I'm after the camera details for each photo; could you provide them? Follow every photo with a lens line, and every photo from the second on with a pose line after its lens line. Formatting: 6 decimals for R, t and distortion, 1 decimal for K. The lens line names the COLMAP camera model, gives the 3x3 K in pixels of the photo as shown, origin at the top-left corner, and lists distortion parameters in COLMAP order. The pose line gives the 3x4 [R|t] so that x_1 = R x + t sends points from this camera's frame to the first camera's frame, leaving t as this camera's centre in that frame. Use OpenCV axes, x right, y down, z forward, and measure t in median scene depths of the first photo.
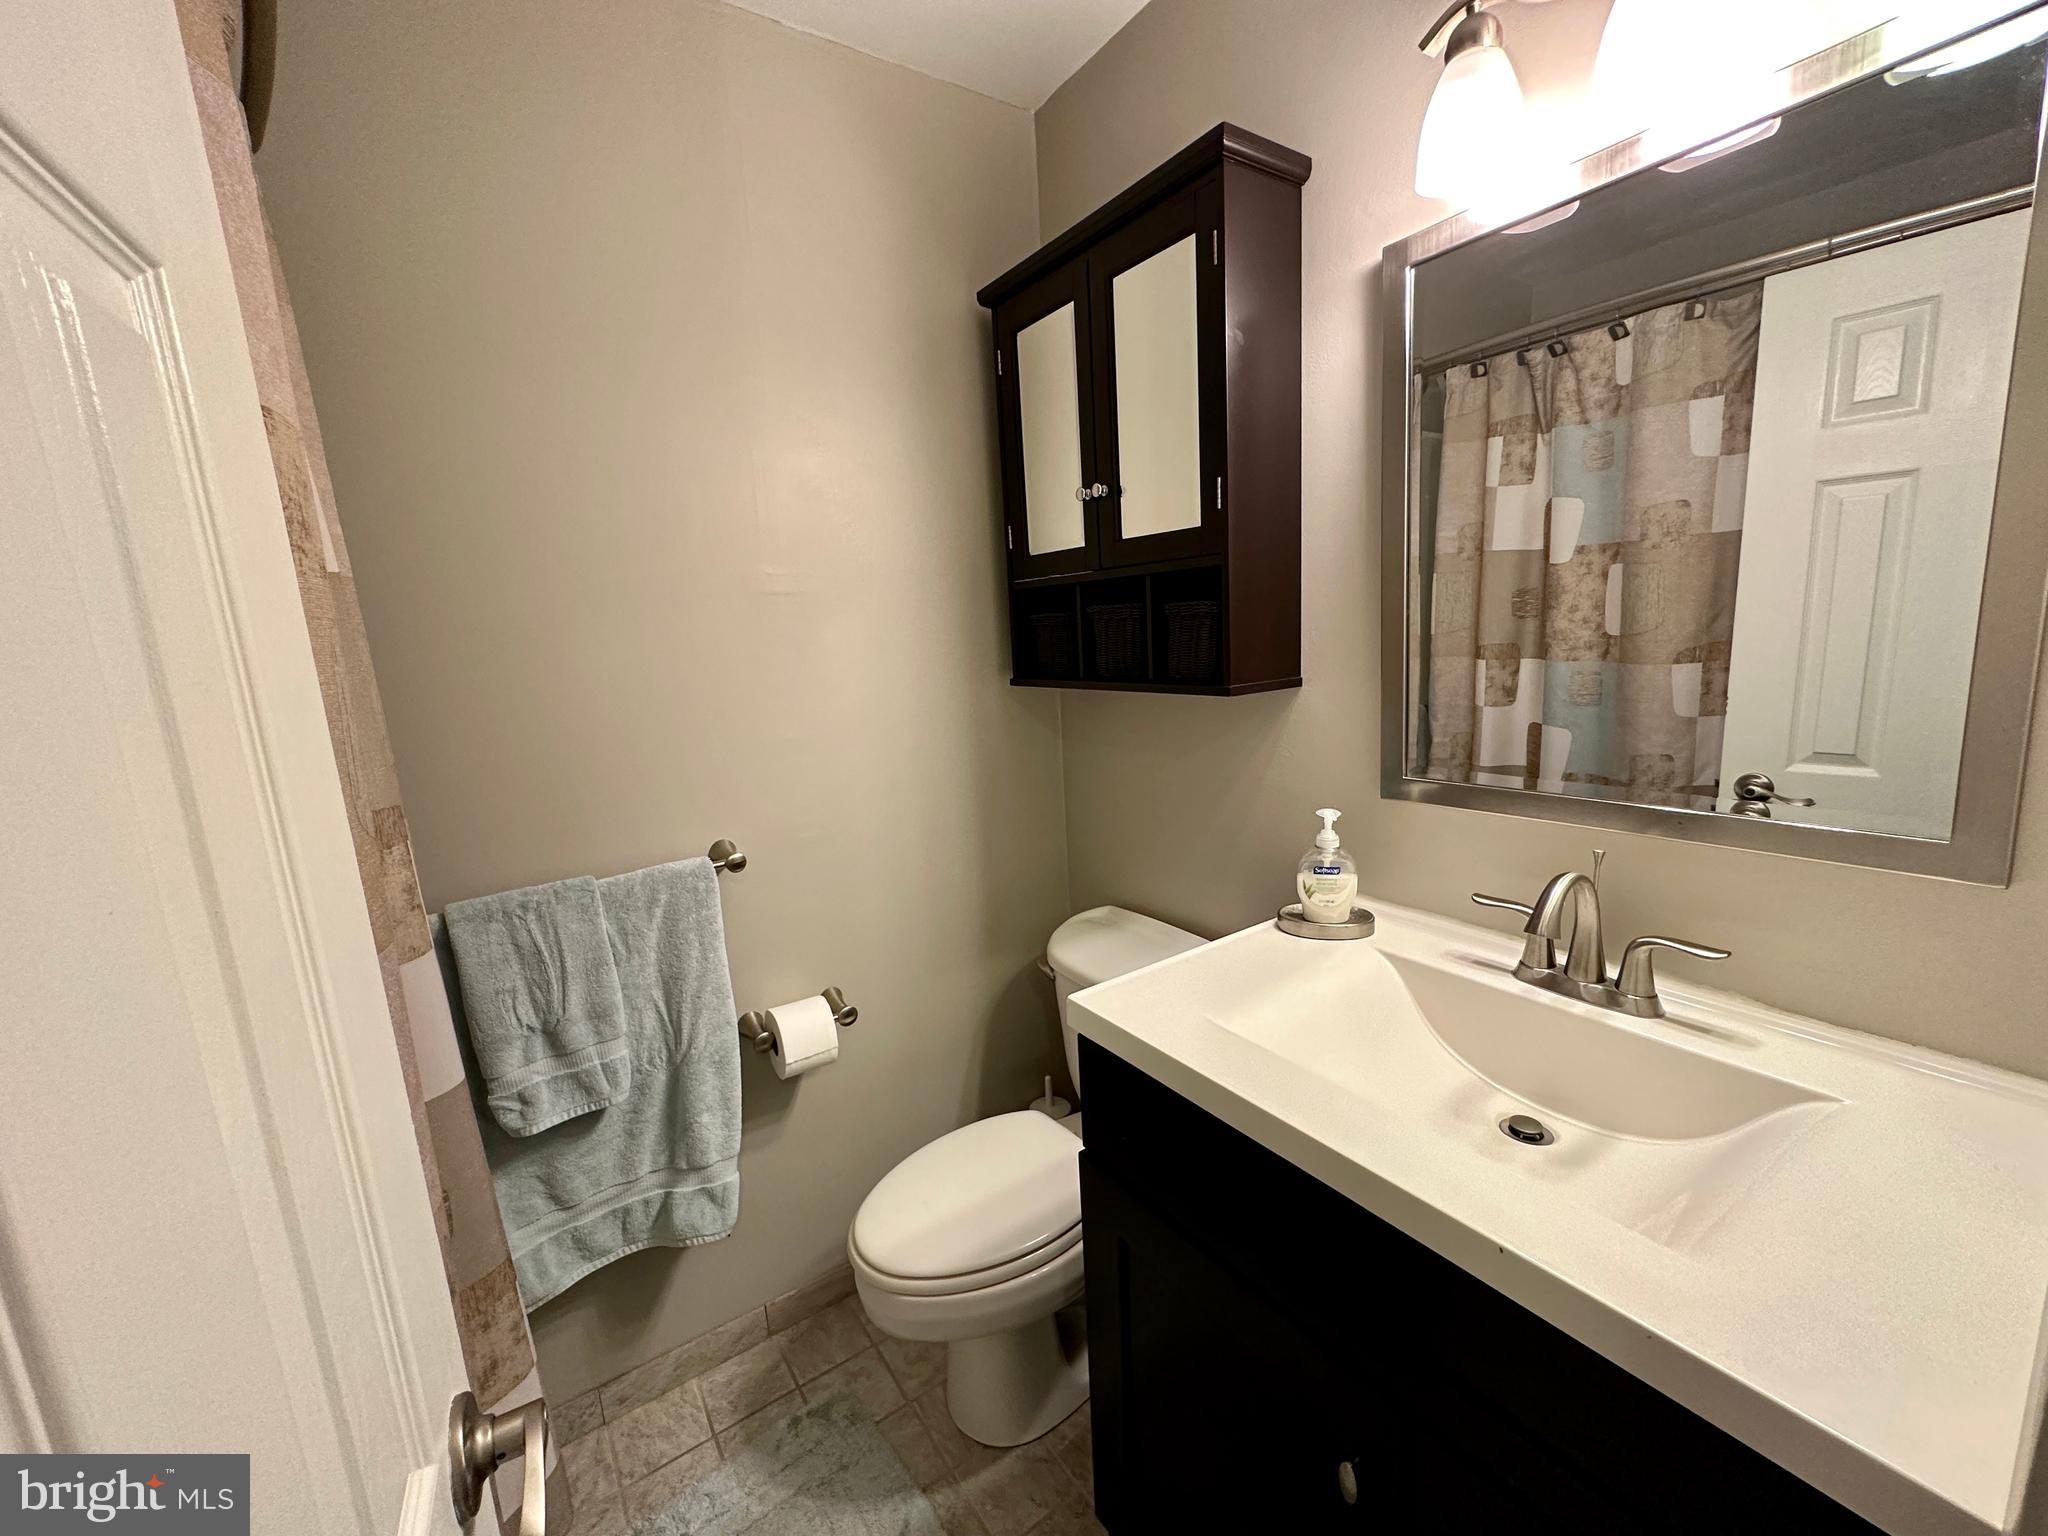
lens RADIAL K [[819.4, 0, 1025.0], [0, 819.4, 775.5], [0, 0, 1]] dist [-0.002459, 0.000879]
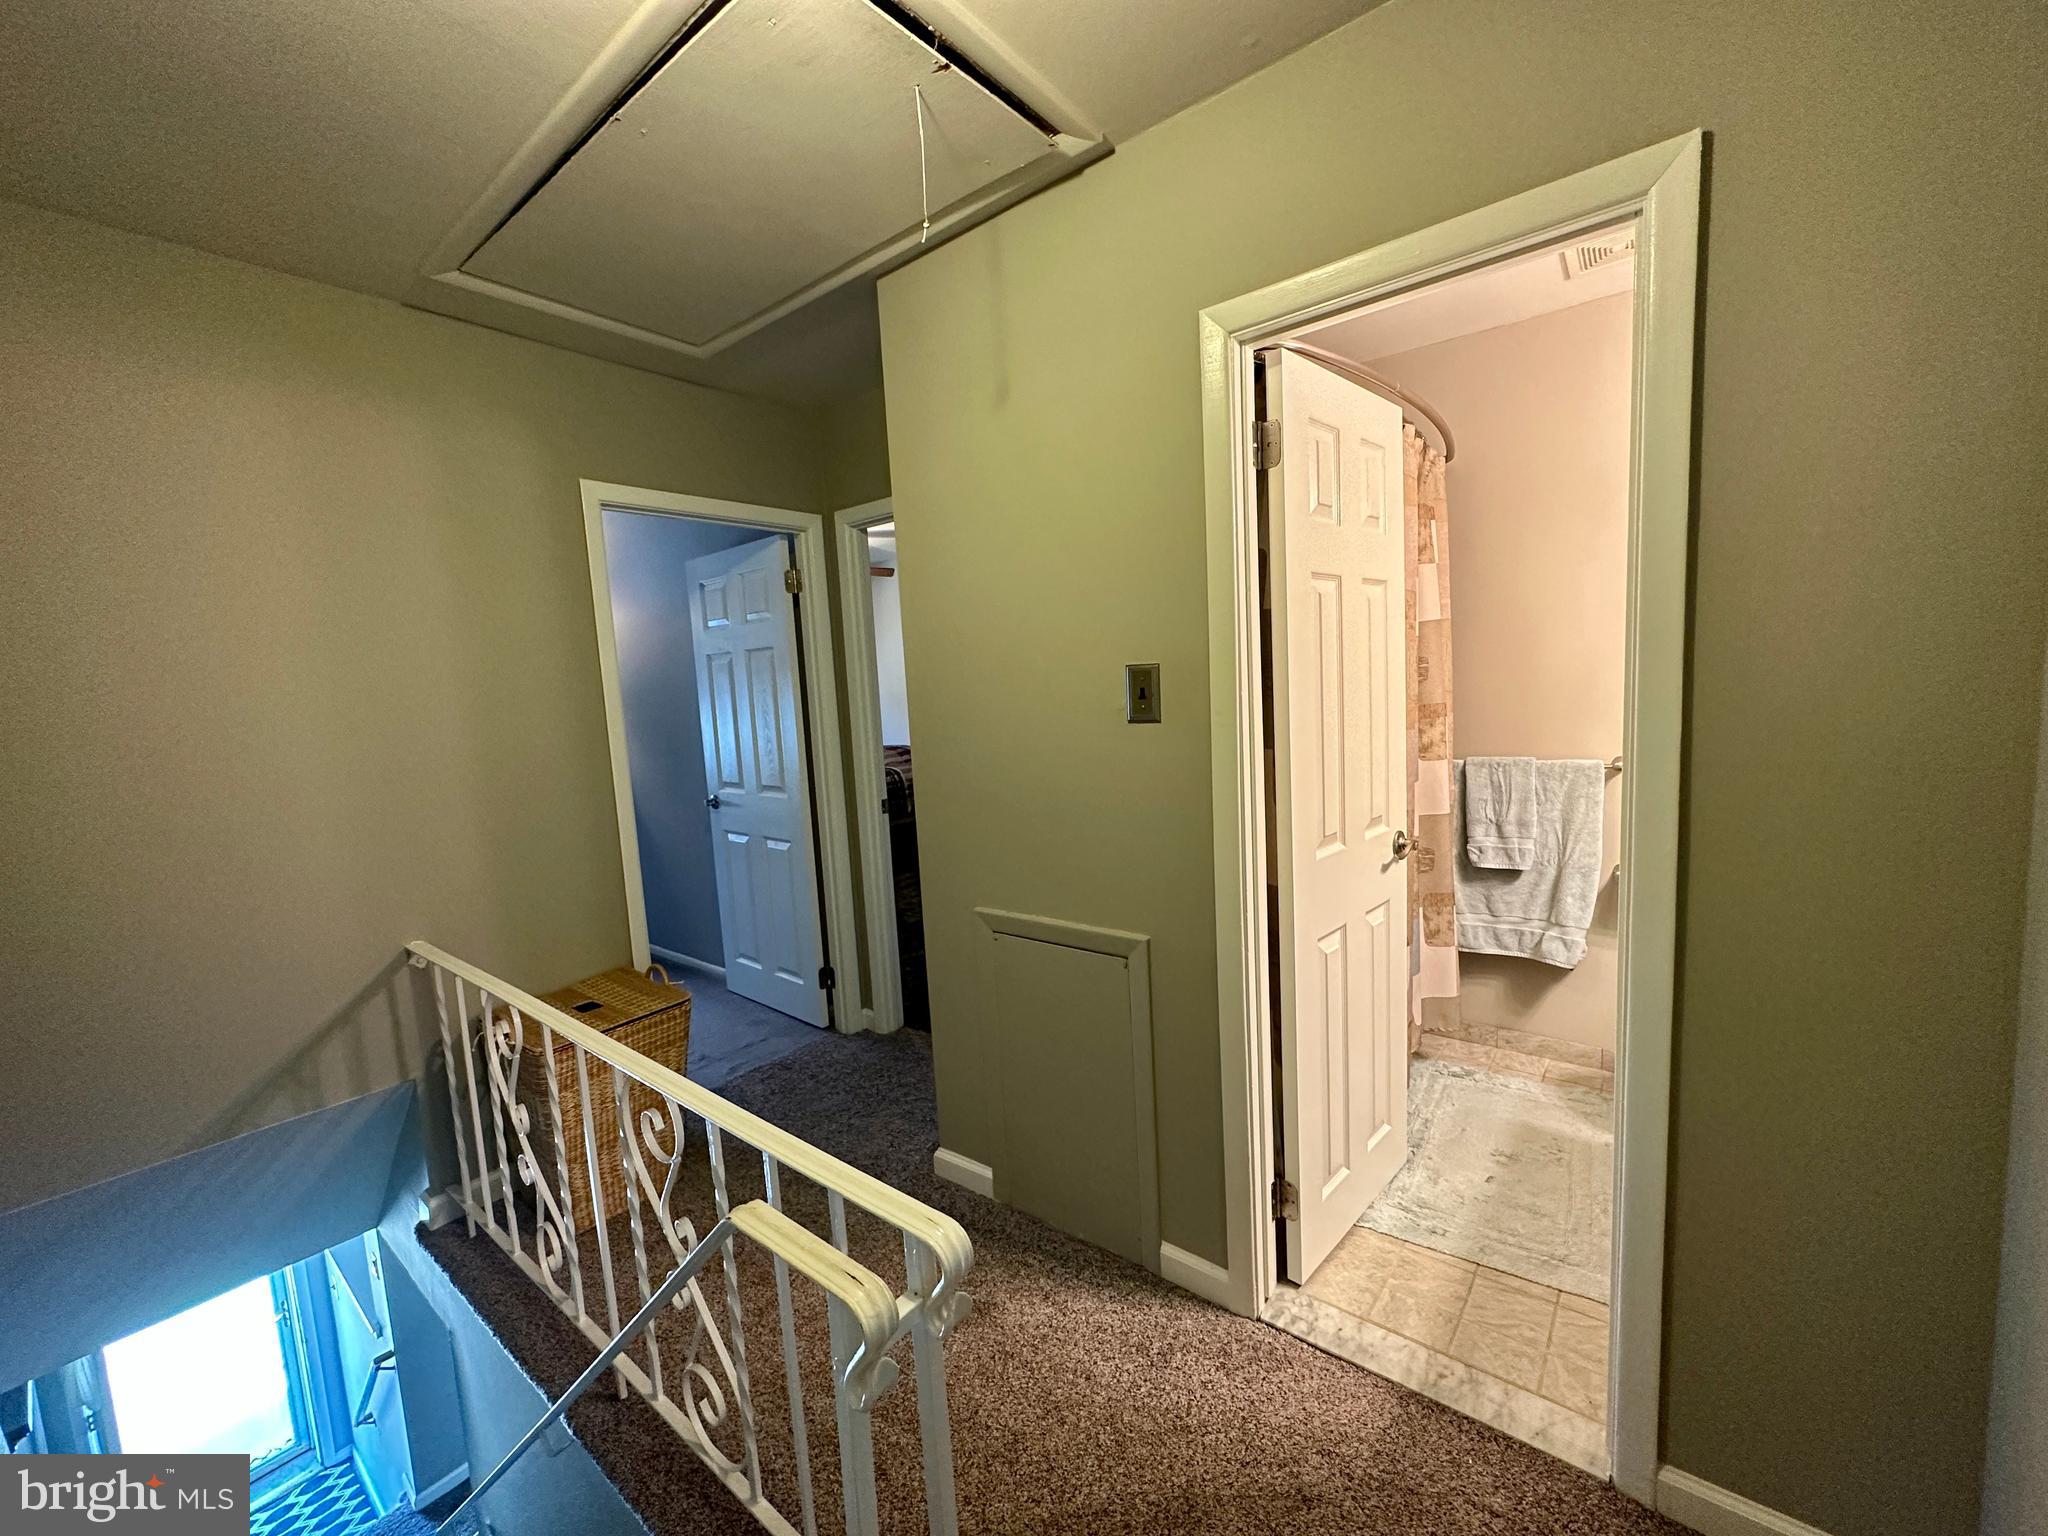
lens RADIAL K [[819.4, 0, 1021.5], [0, 819.4, 769.2], [0, 0, 1]] dist [-0.002459, 0.000879]
pose [[0.283669, 0.146598, -0.947650, 0.995726], [-0.133888, 0.984620, 0.112239, 0.090462], [0.949529, 0.095041, 0.298934, -0.775849]]
